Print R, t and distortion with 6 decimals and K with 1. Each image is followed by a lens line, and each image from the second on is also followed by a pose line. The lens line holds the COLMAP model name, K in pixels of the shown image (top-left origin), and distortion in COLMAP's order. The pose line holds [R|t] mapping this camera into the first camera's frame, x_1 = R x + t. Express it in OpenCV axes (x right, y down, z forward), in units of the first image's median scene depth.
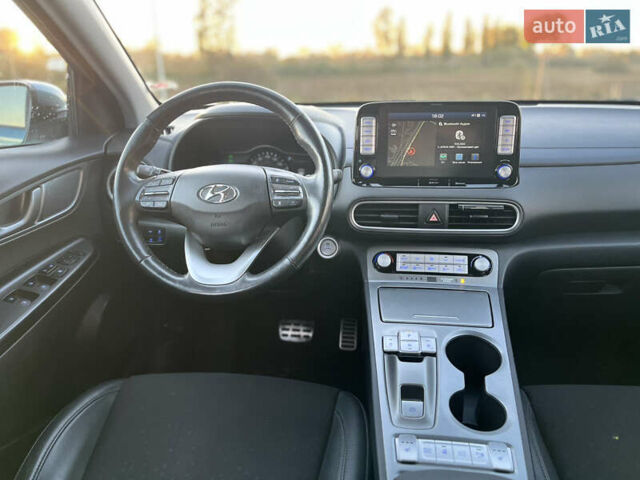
lens RADIAL K [[478.2, 0, 321.0], [0, 478.2, 244.6], [0, 0, 1]] dist [0.041133, -0.069157]
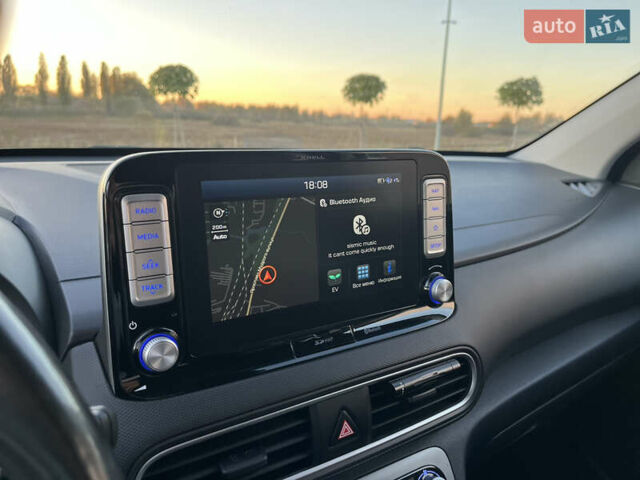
lens RADIAL K [[478.2, 0, 314.8], [0, 478.2, 239.7], [0, 0, 1]] dist [0.041133, -0.069157]
pose [[0.762095, -0.112560, 0.637607, -0.026959], [0.176058, 0.983693, -0.036776, -0.205047], [-0.623069, 0.140283, 0.769484, 0.685809]]
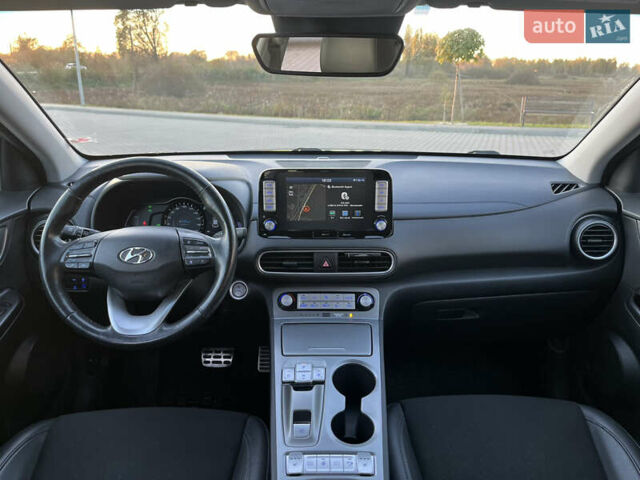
lens RADIAL K [[478.2, 0, 324.9], [0, 478.2, 240.9], [0, 0, 1]] dist [0.041133, -0.069157]
pose [[0.989413, -0.026211, 0.142742, 0.062828], [0.028166, 0.999535, -0.011692, -0.100660], [-0.142370, 0.015589, 0.989691, -0.190822]]
